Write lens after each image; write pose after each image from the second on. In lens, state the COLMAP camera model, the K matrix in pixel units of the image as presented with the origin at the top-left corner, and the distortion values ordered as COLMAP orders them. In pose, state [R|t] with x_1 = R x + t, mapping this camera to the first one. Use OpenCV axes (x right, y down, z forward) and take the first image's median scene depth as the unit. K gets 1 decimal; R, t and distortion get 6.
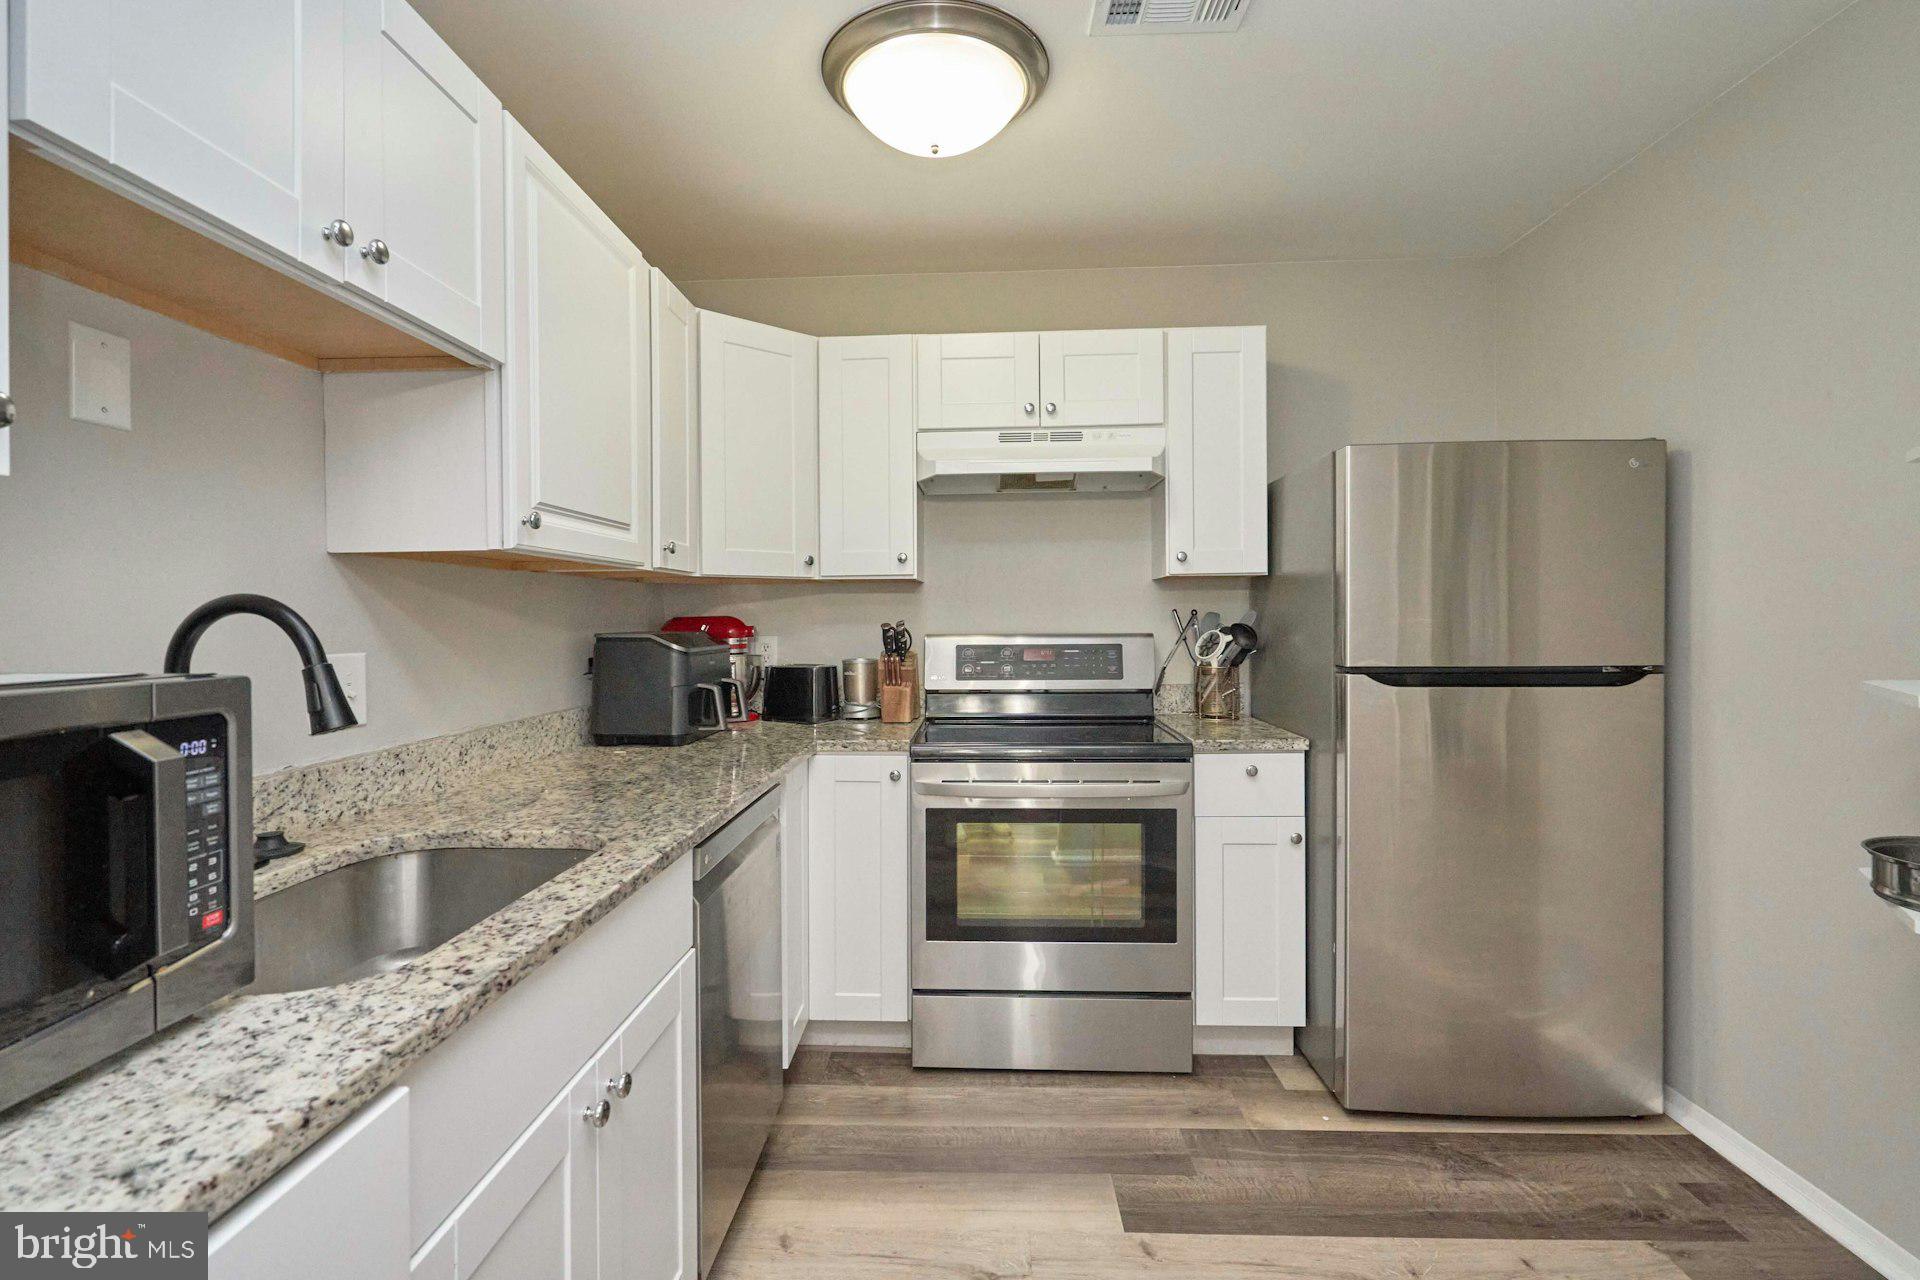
lens RADIAL K [[891.2, 0, 947.1], [0, 891.2, 633.7], [0, 0, 1]] dist [-0.004680, 0.002286]
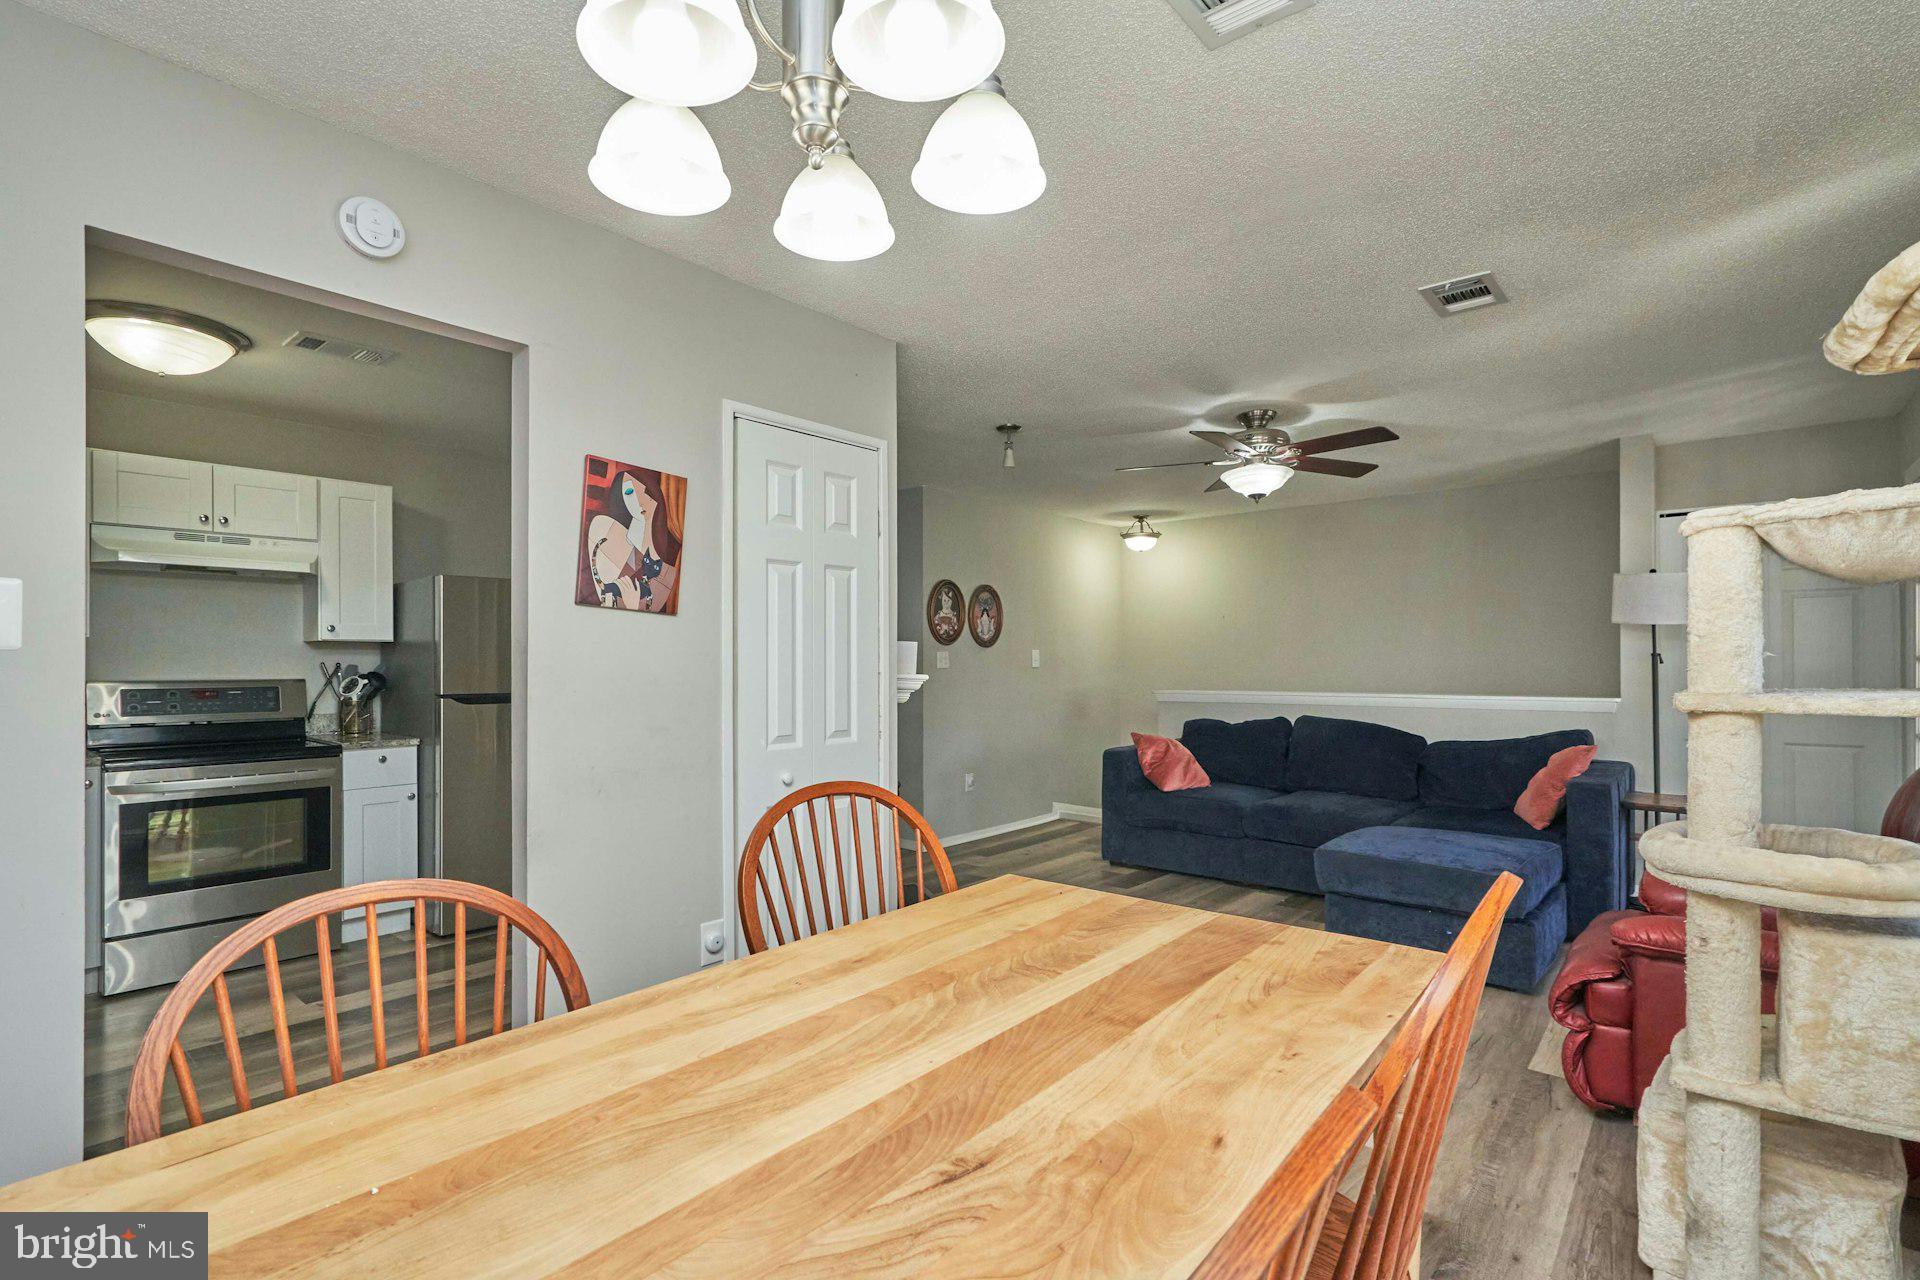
lens RADIAL K [[891.2, 0, 961.3], [0, 891.2, 658.1], [0, 0, 1]] dist [-0.004680, 0.002286]
pose [[0.614491, 0.010147, 0.788858, -0.310306], [0.012944, 0.999653, -0.022942, 0.015653], [-0.788817, 0.024309, 0.614147, -0.889371]]
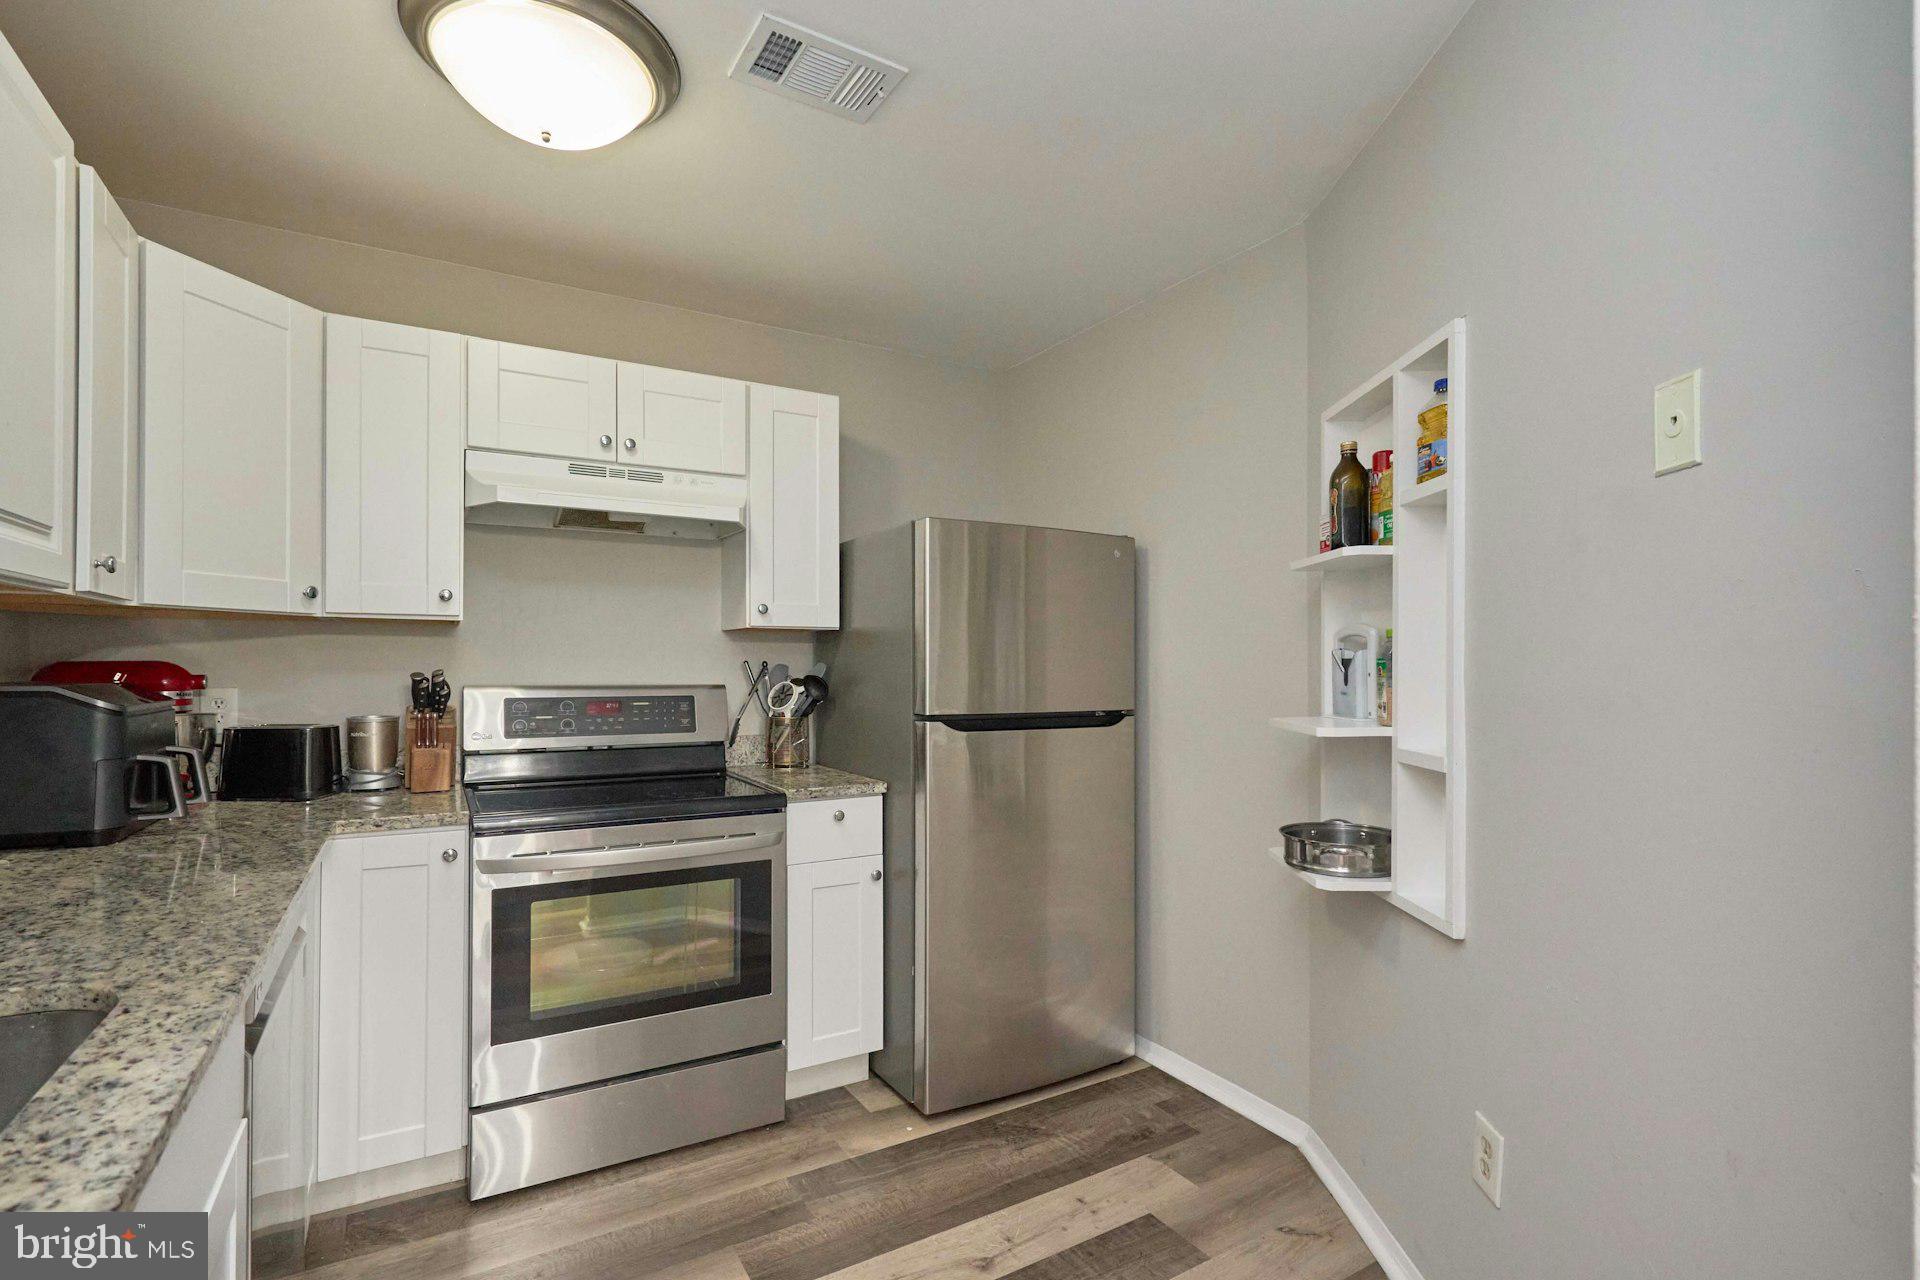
lens RADIAL K [[891.2, 0, 952.1], [0, 891.2, 664.8], [0, 0, 1]] dist [-0.004680, 0.002286]
pose [[0.838906, 0.011768, 0.544149, -0.118549], [-0.000130, 0.999771, -0.021422, -0.001562], [-0.544276, 0.017900, 0.838715, 0.039679]]
